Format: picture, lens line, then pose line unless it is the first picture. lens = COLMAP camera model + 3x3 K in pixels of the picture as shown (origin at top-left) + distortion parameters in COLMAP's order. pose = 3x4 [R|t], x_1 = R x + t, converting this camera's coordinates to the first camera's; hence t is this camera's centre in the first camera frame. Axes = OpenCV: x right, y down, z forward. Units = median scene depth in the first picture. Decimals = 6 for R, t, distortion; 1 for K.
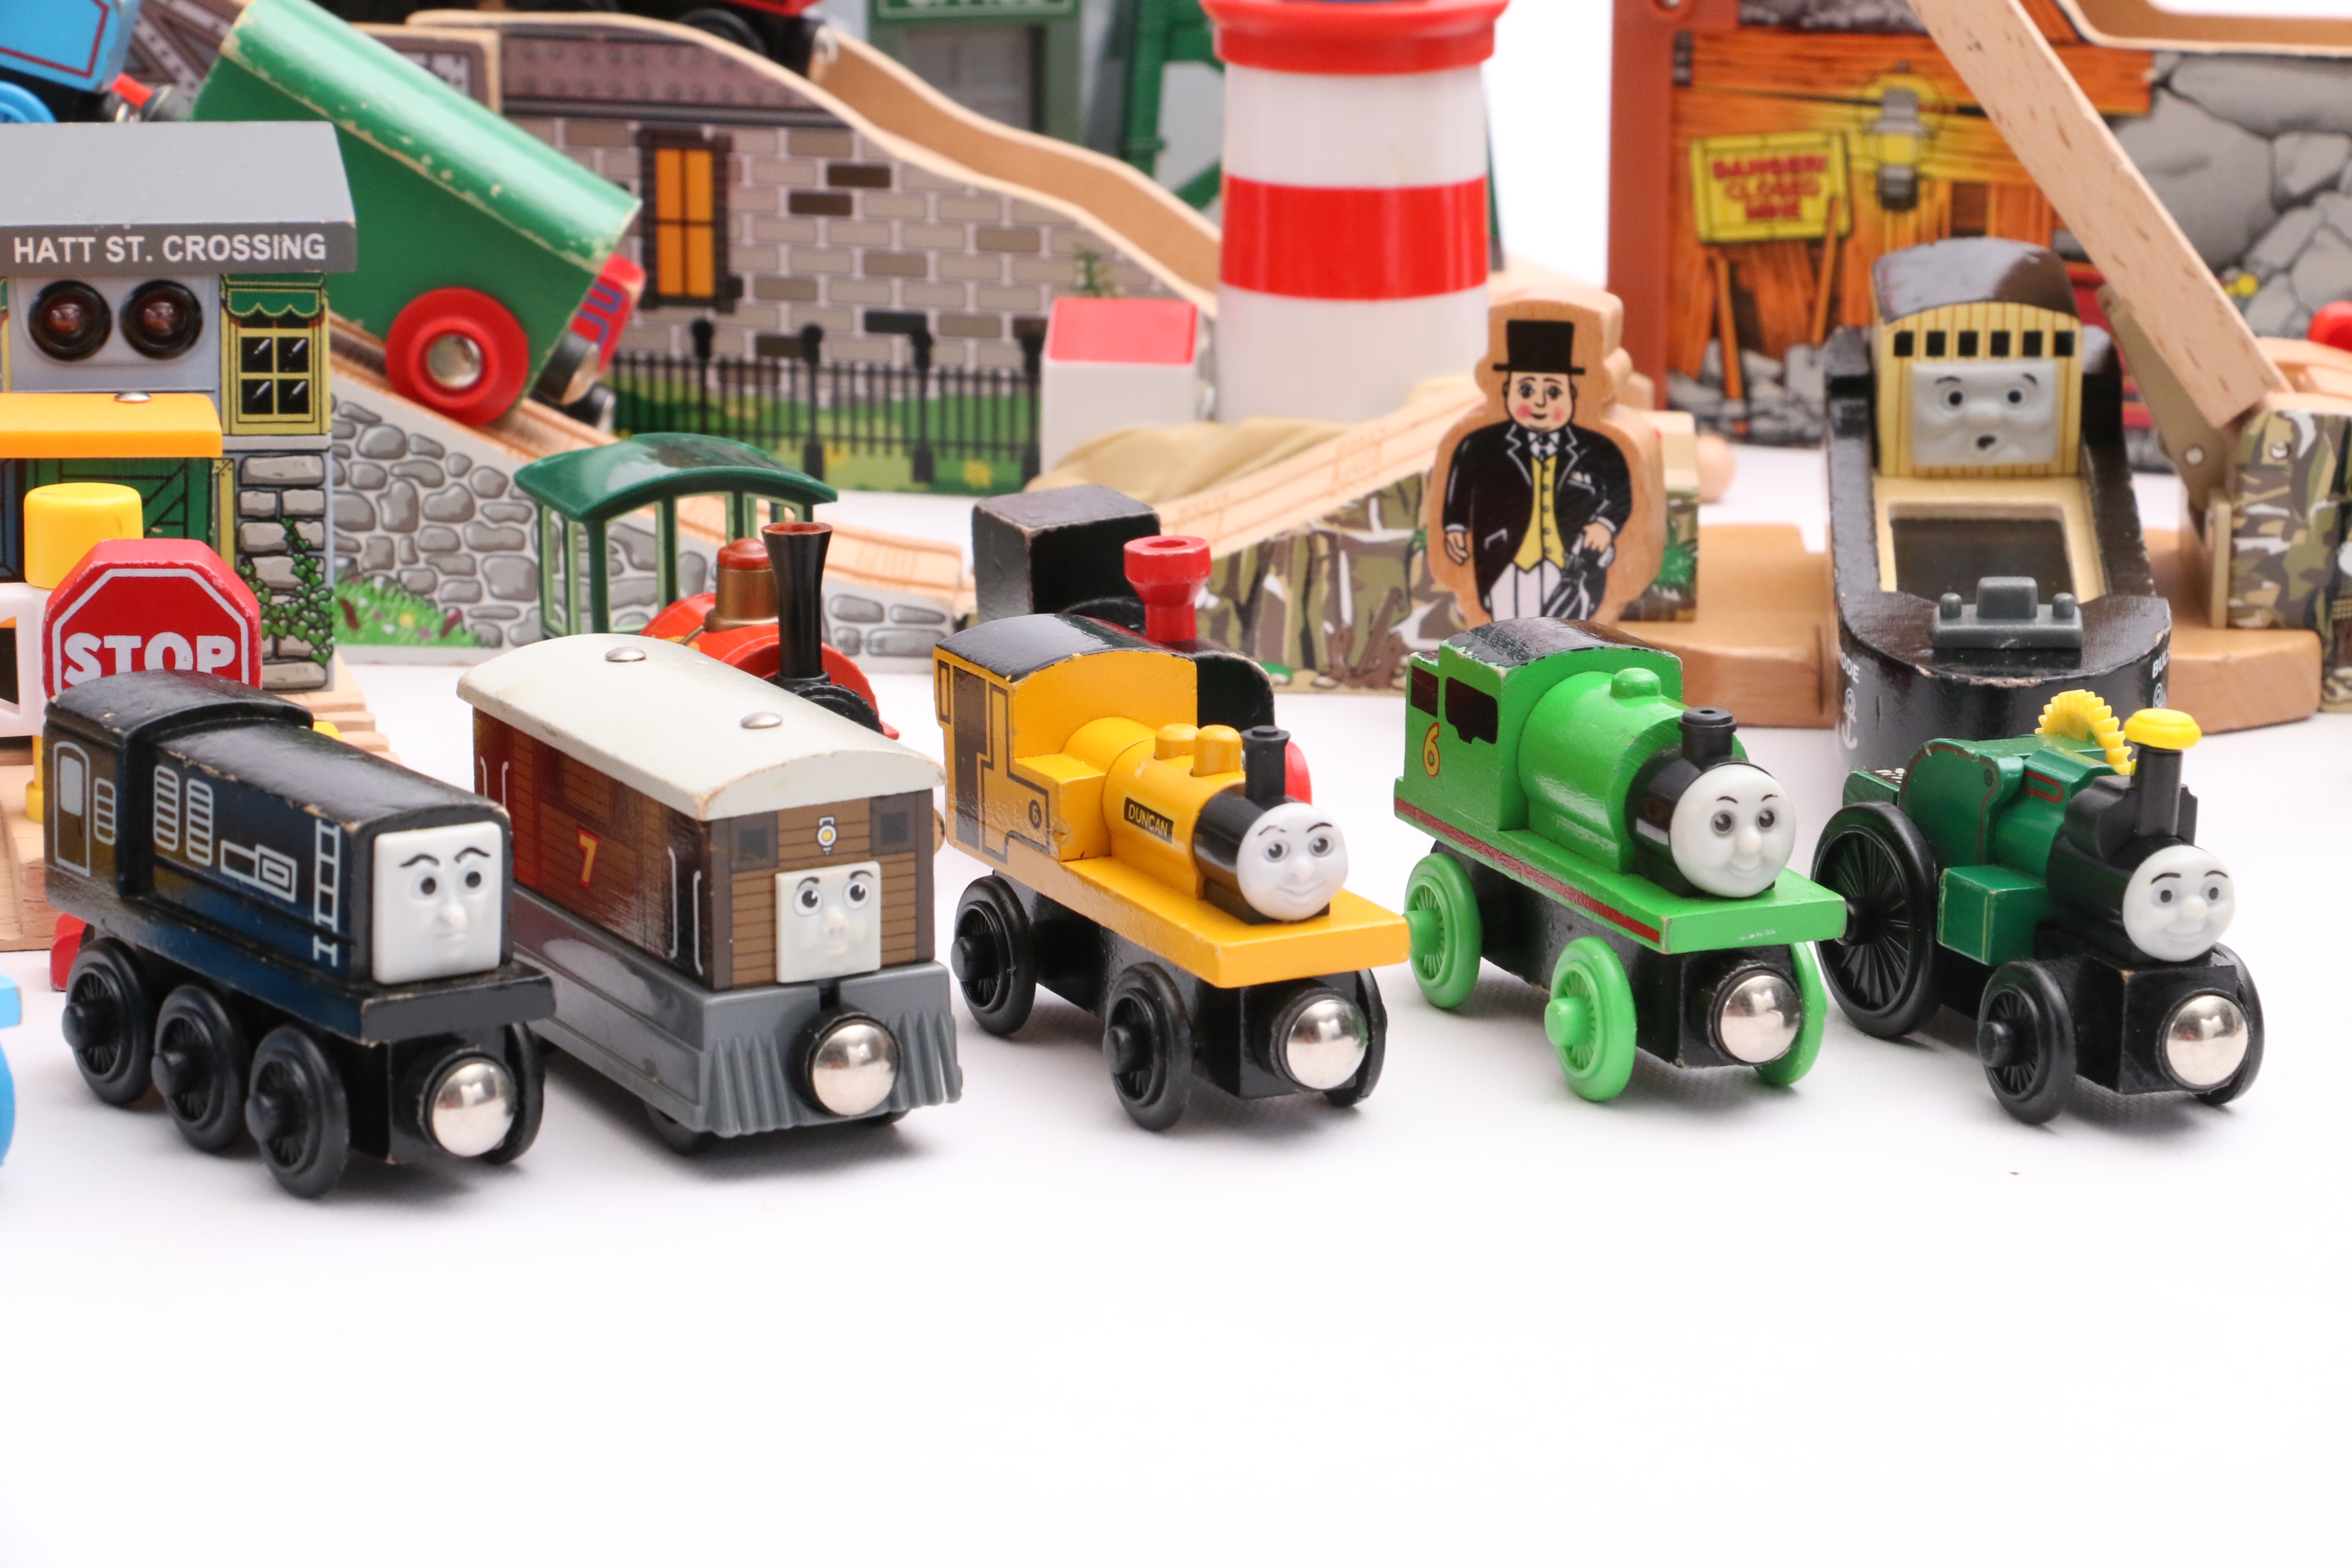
lens RADIAL K [[6645.3, 0, 1176.0], [0, 6645.3, 784.0], [0, 0, 1]] dist [0.439550, 0.381868]
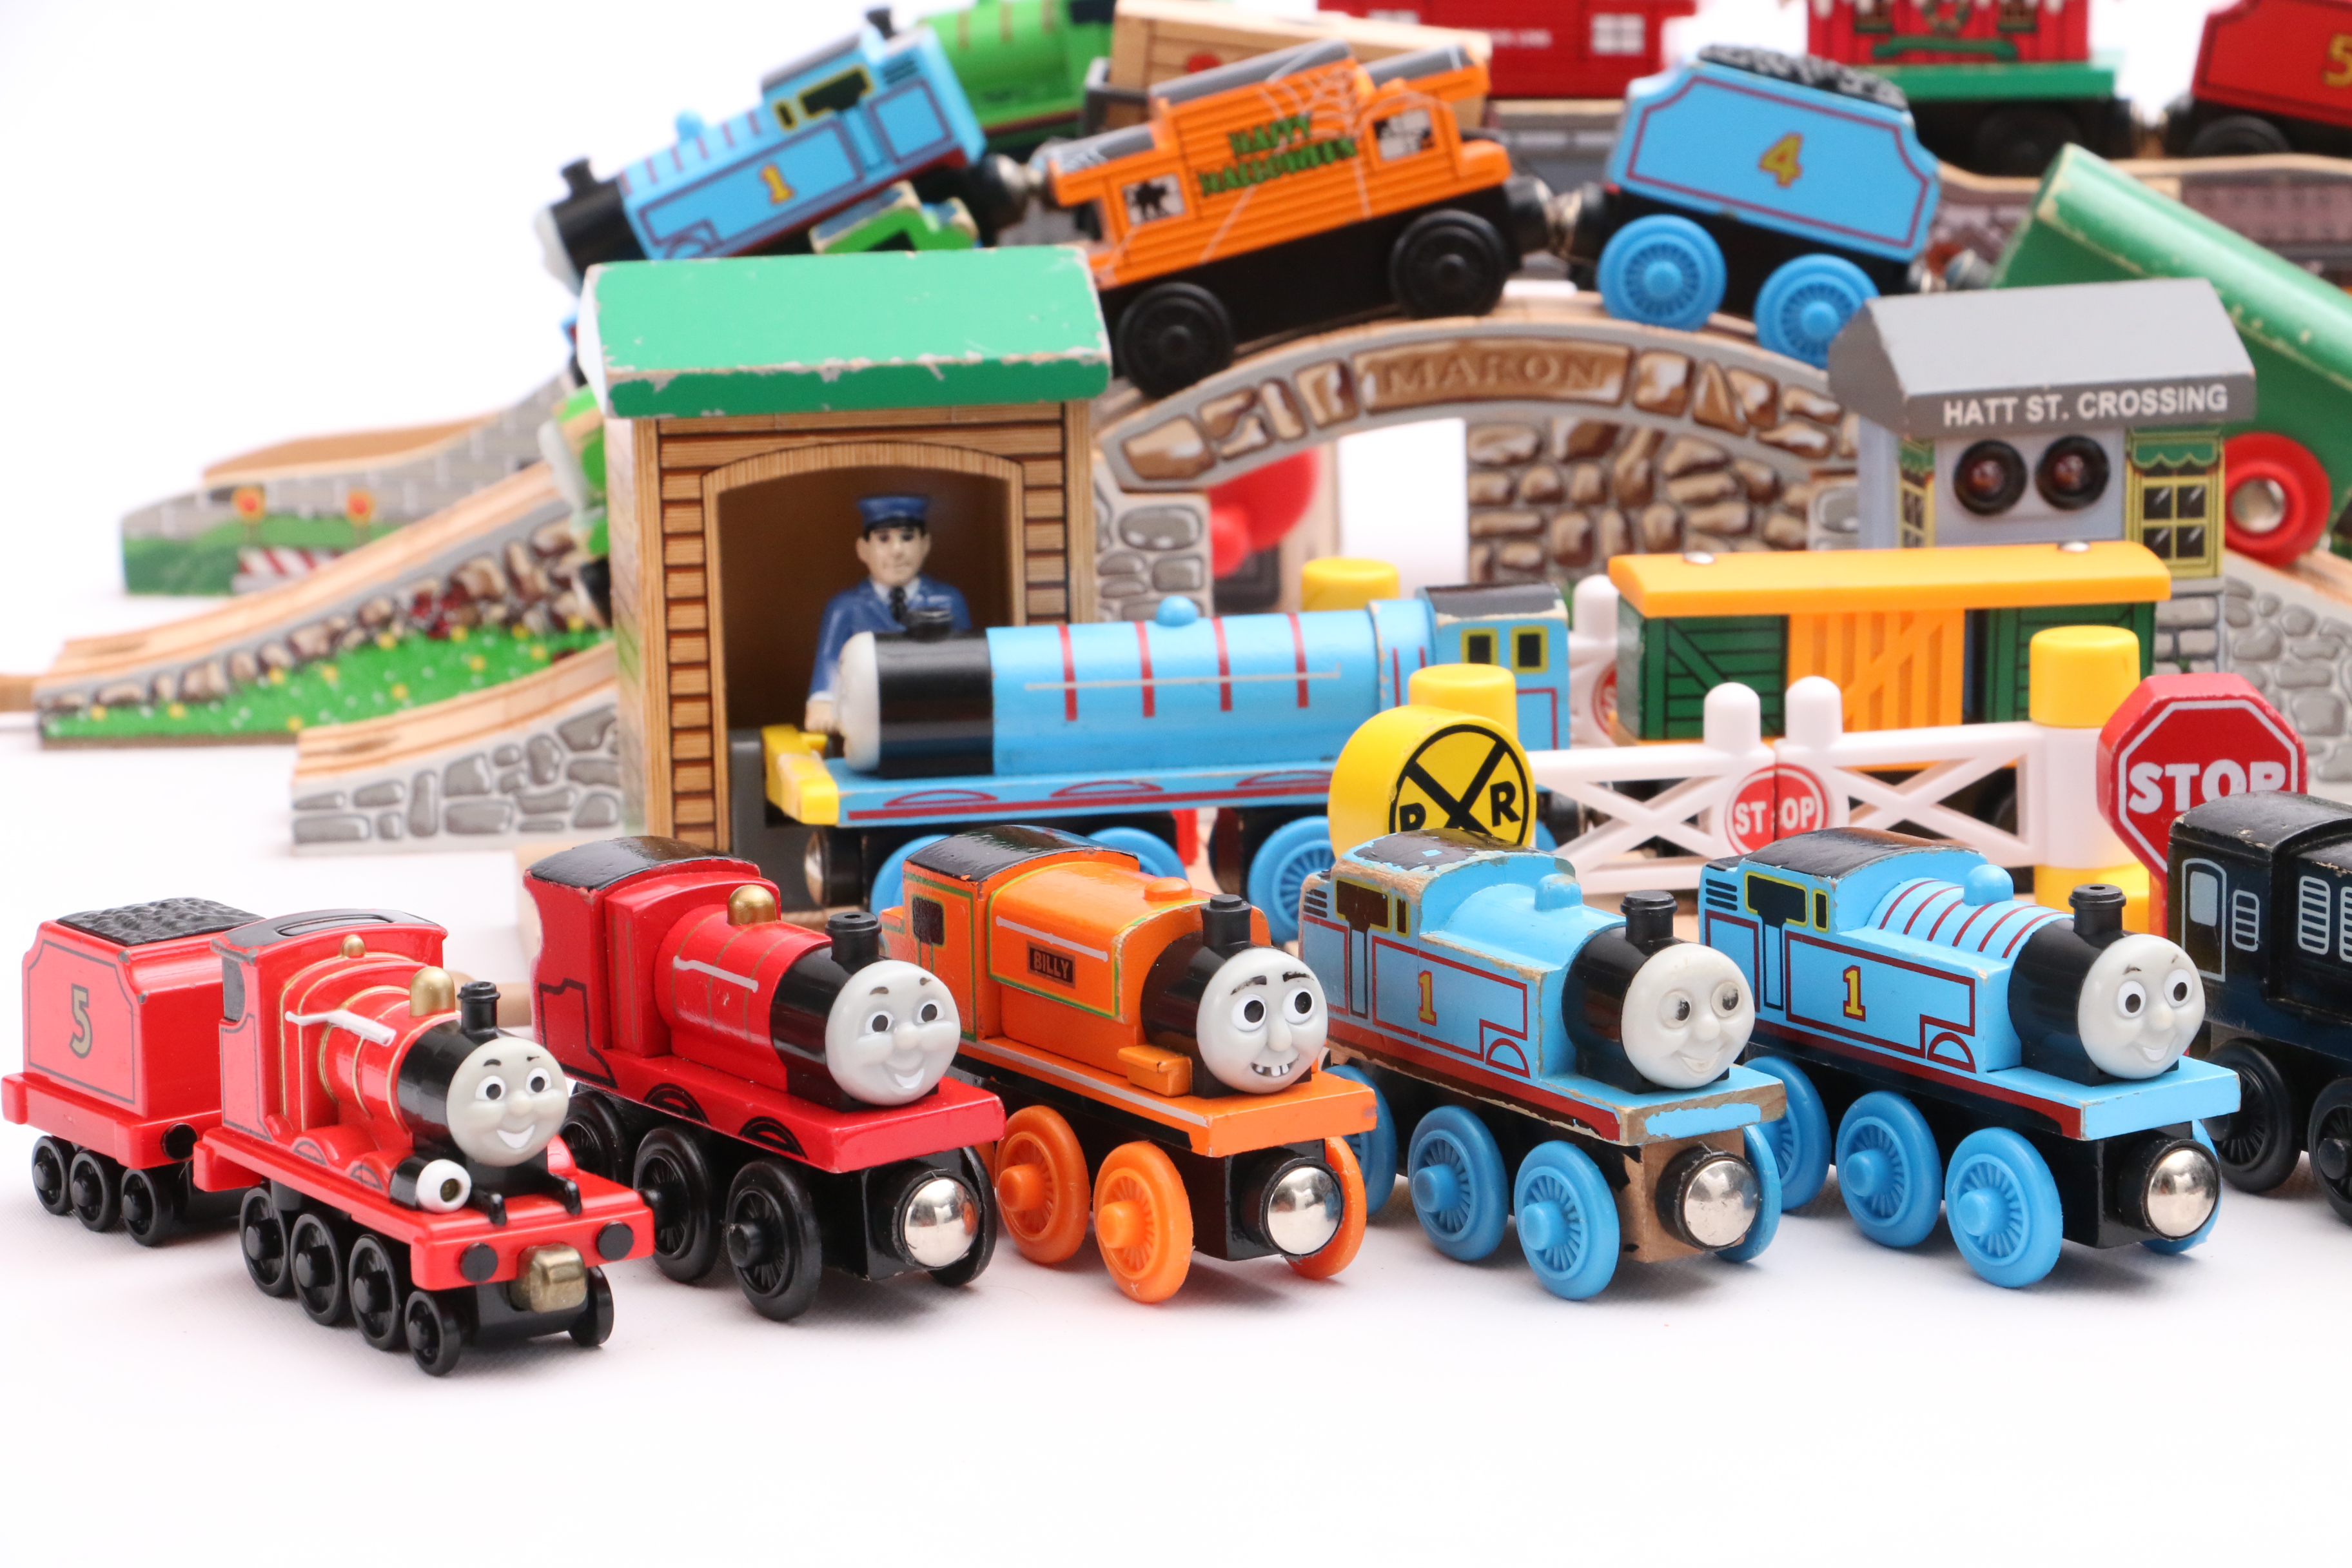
lens RADIAL K [[8053.5, 0, 1176.0], [0, 8053.5, 784.0], [0, 0, 1]] dist [0.337869, 5.143000]
pose [[0.996169, -0.026960, -0.083187, -0.170346], [0.024313, 0.999170, -0.032671, 0.015848], [0.083999, 0.030523, 0.995998, -0.246700]]
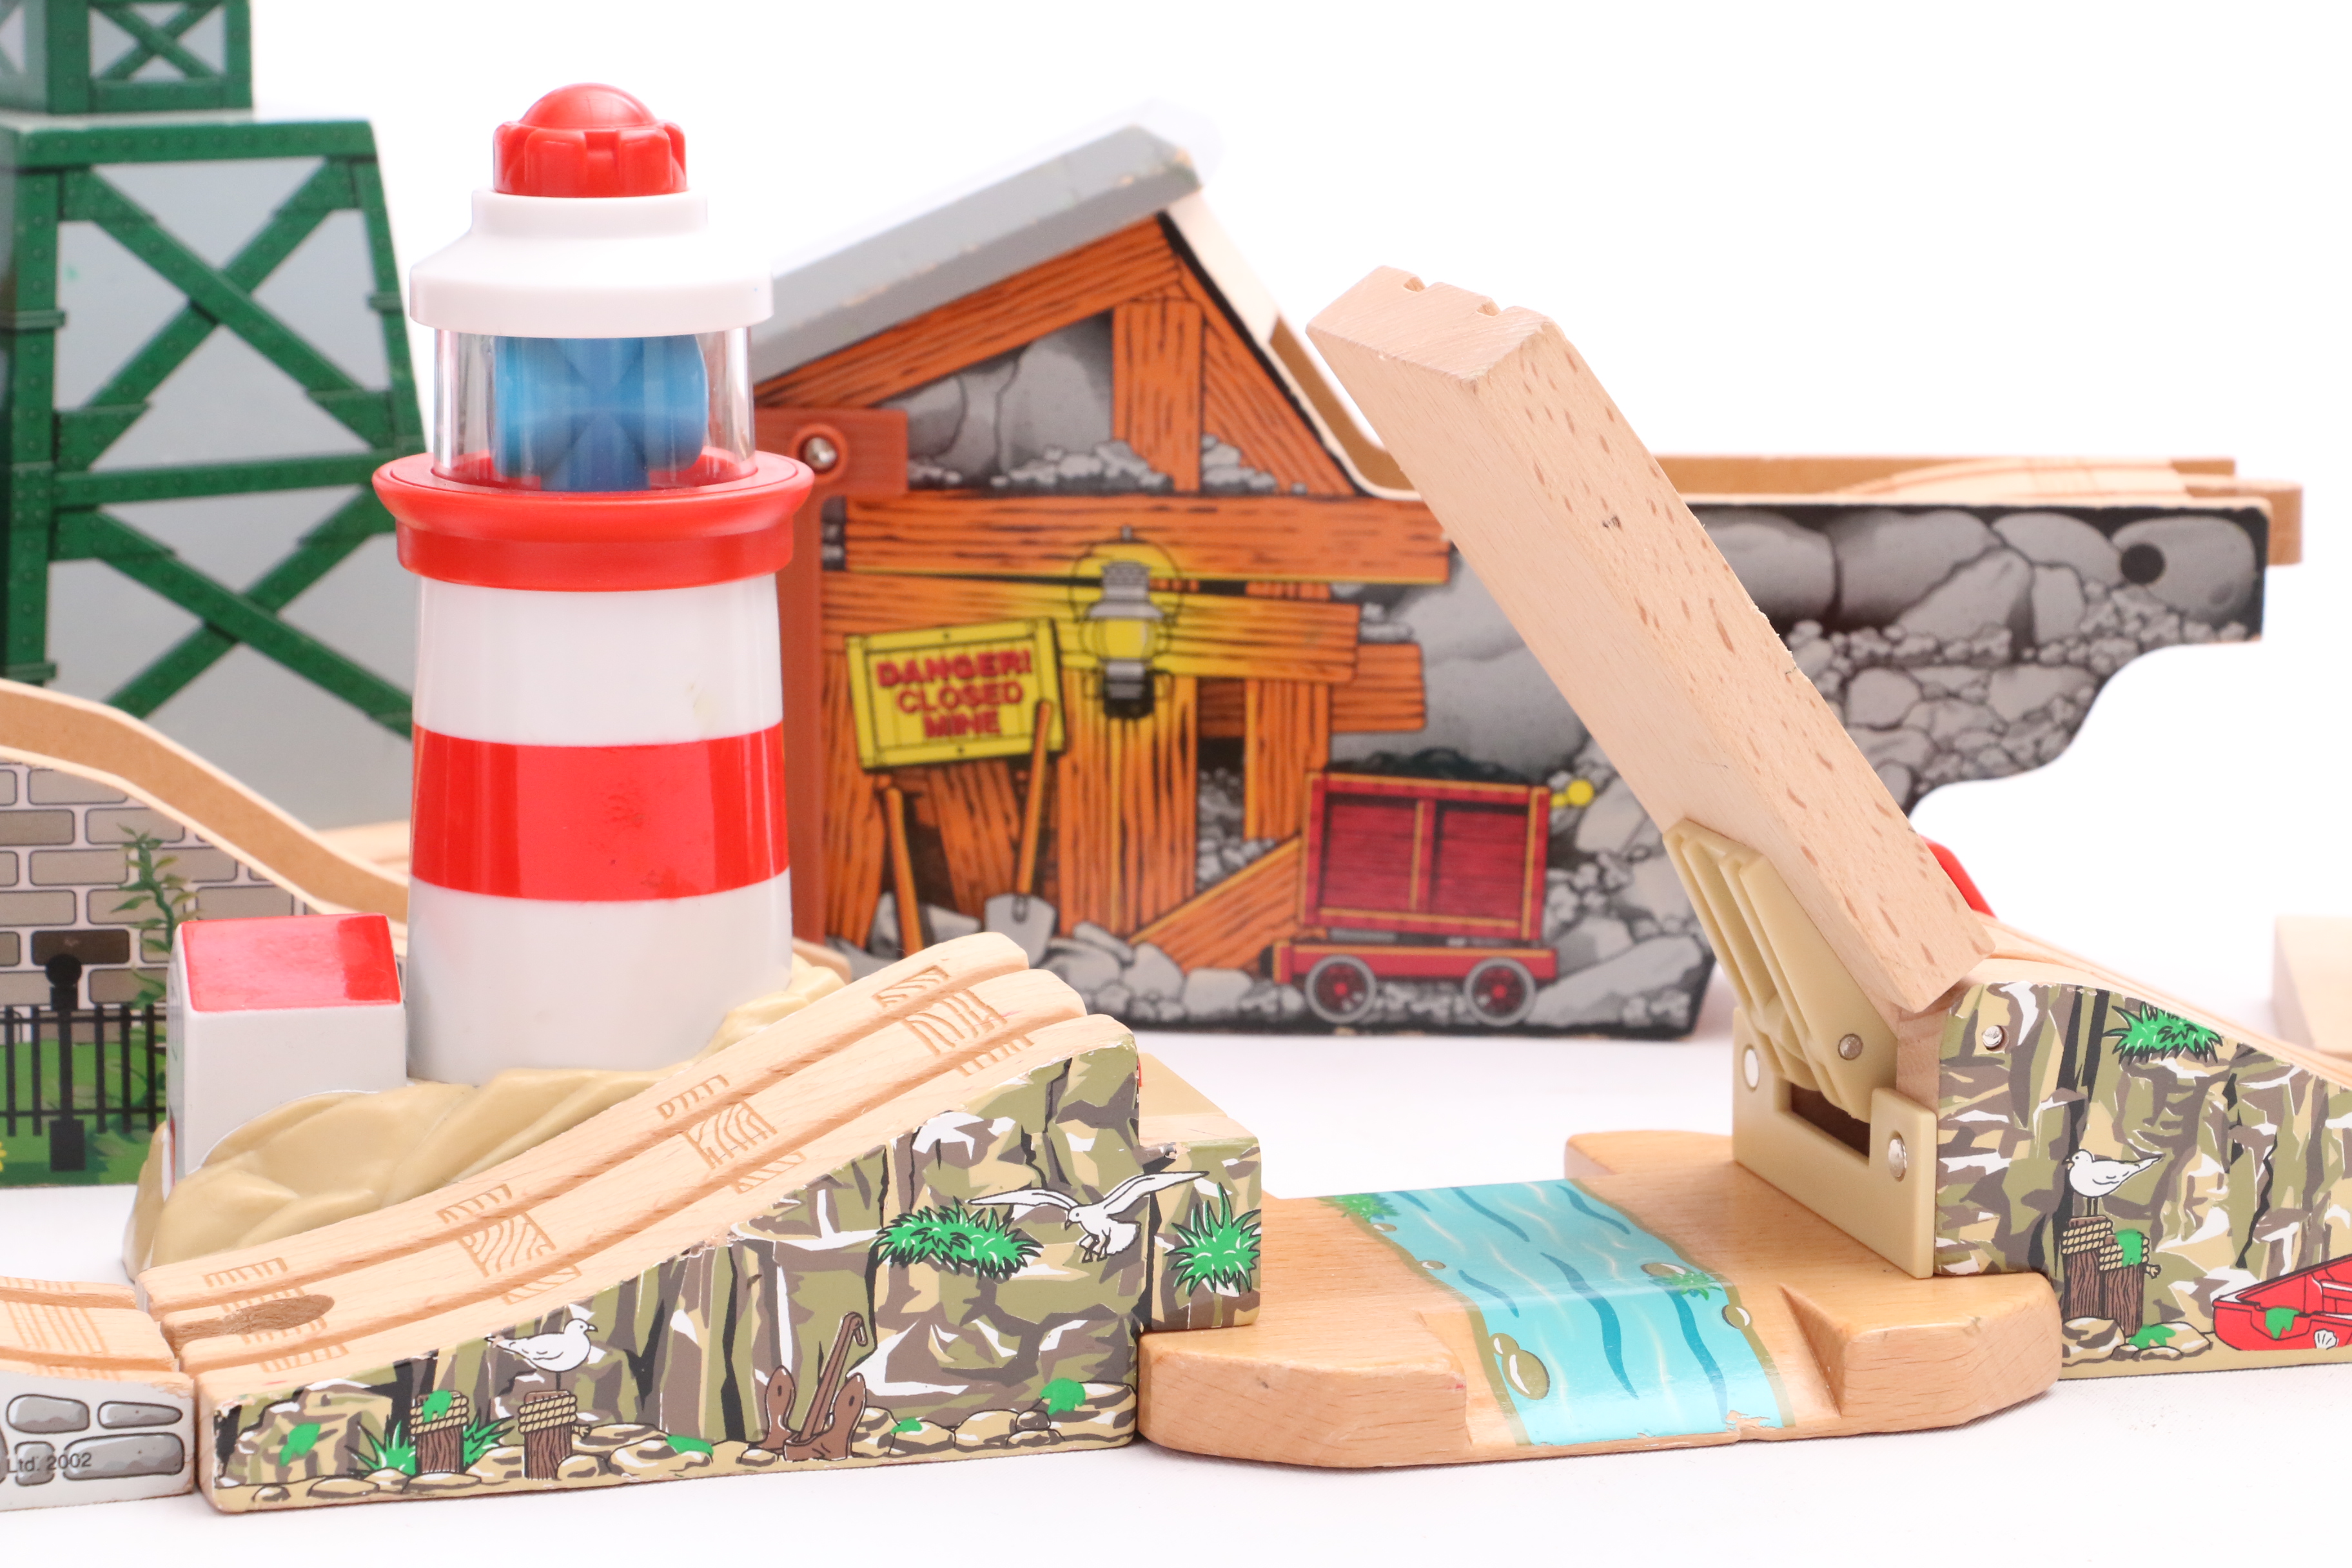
lens RADIAL K [[6760.5, 0, 1176.0], [0, 6760.5, 784.0], [0, 0, 1]] dist [0.359277, 0.266300]
pose [[0.945609, -0.057816, 0.320127, -0.160354], [0.075874, 0.996136, -0.044218, -0.049926], [-0.316334, 0.066102, 0.946342, 0.301464]]
